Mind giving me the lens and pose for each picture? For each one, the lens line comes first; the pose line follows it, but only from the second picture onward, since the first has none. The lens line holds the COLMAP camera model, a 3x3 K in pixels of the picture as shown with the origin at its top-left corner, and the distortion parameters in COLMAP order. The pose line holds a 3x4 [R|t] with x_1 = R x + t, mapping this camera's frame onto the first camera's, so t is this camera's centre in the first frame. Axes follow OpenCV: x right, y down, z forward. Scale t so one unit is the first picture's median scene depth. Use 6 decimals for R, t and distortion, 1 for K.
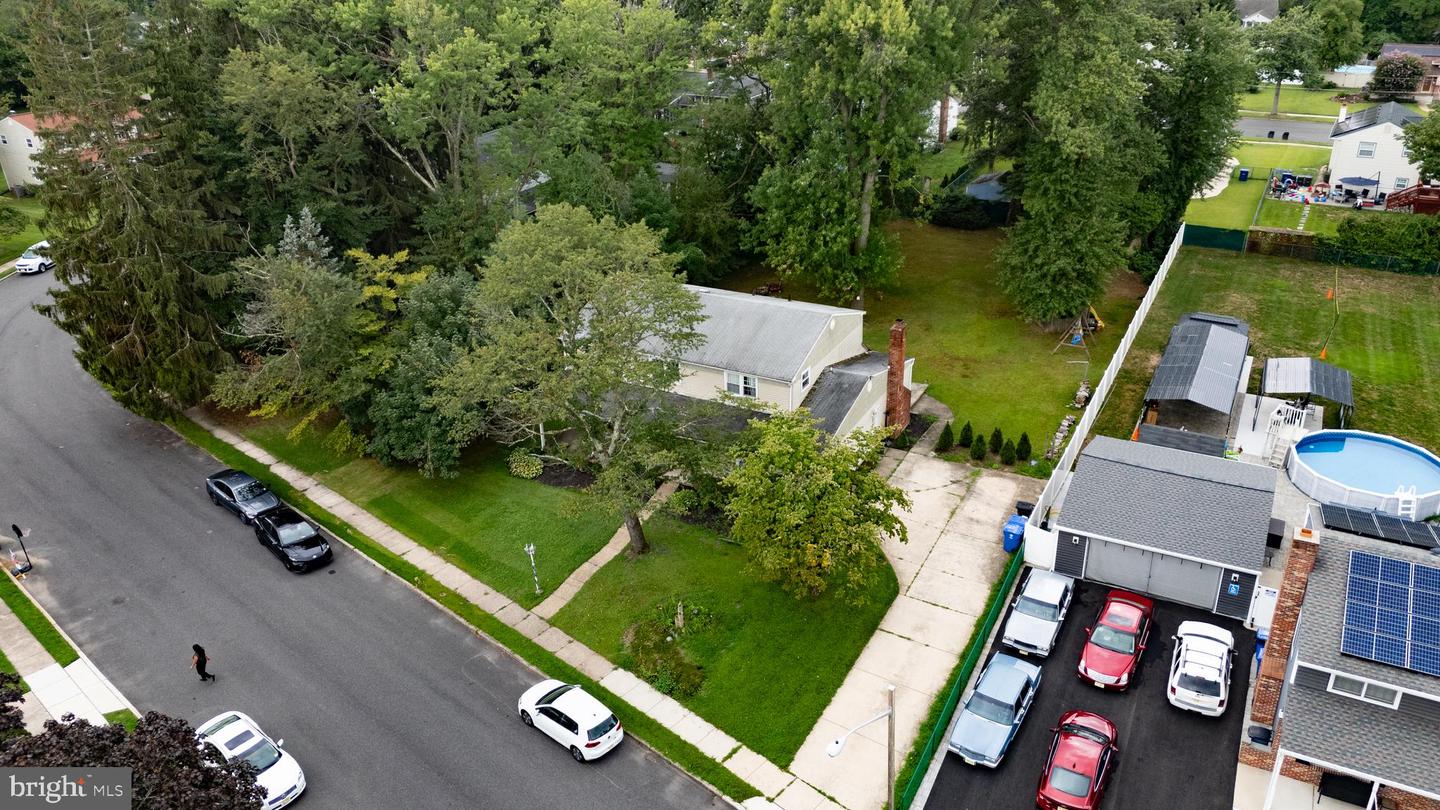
lens RADIAL K [[1058.5, 0, 720.0], [0, 1058.5, 405.0], [0, 0, 1]] dist [0.069367, -0.054873]
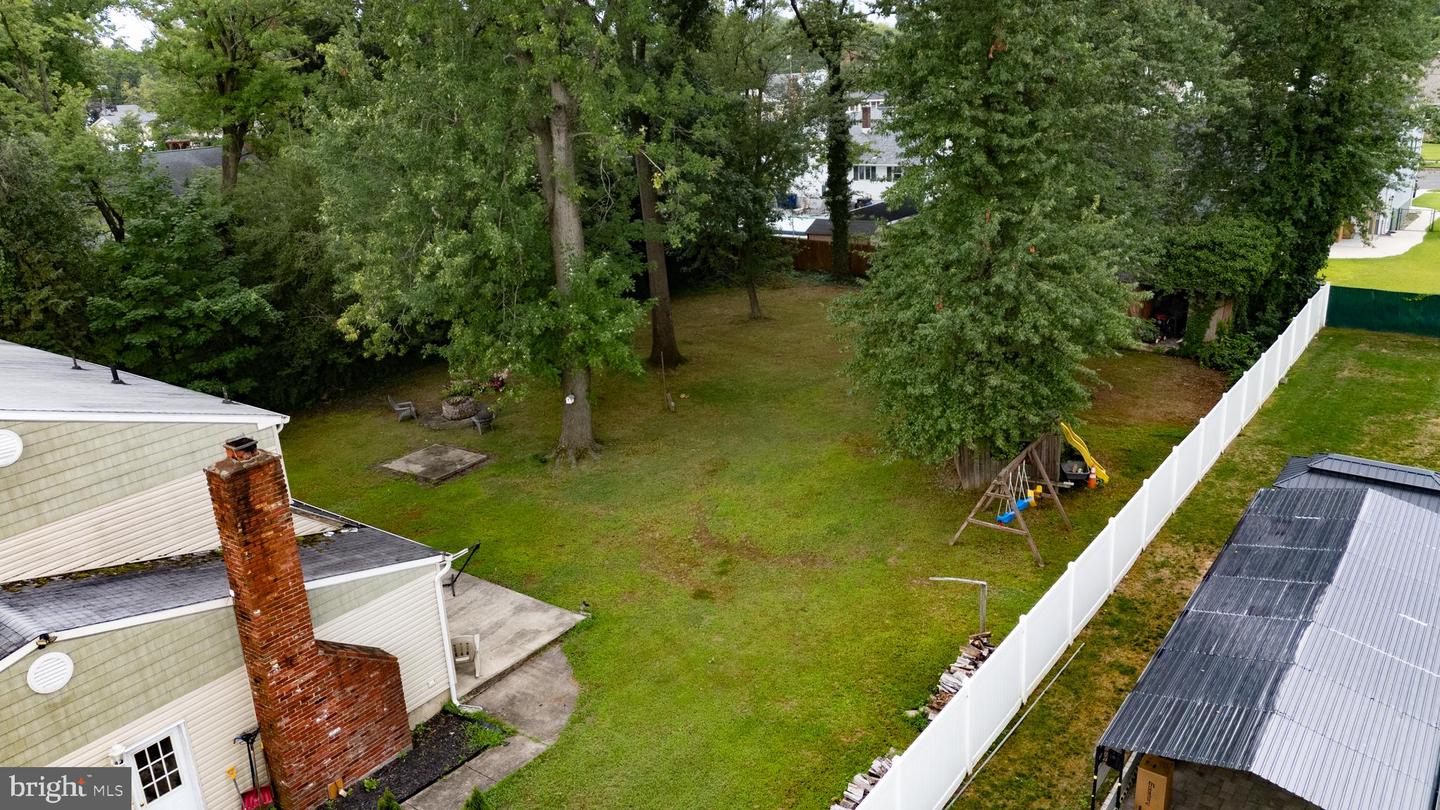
lens RADIAL K [[1058.5, 0, 720.0], [0, 1058.5, 405.0], [0, 0, 1]] dist [0.069367, -0.054873]
pose [[0.988344, 0.024803, -0.150204, 0.330388], [-0.042870, 0.992056, -0.118271, -0.056728], [0.146077, 0.123331, 0.981555, 0.675747]]
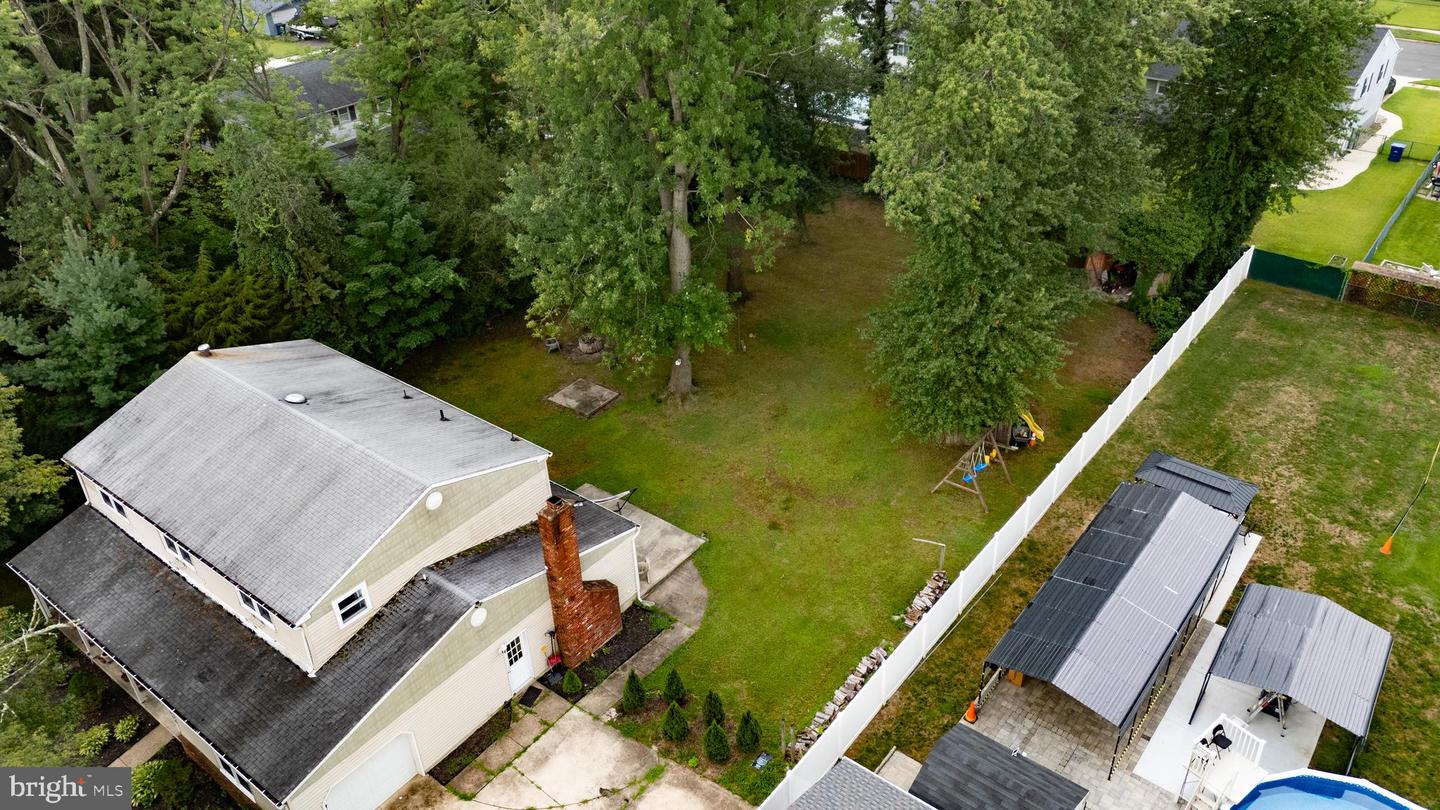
lens RADIAL K [[1042.9, 0, 720.0], [0, 1042.9, 405.0], [0, 0, 1]] dist [0.124983, -0.156579]
pose [[0.983699, 0.088697, -0.156425, 0.325966], [-0.068684, 0.989262, 0.129011, -0.200862], [0.166188, -0.116164, 0.979228, 0.425760]]
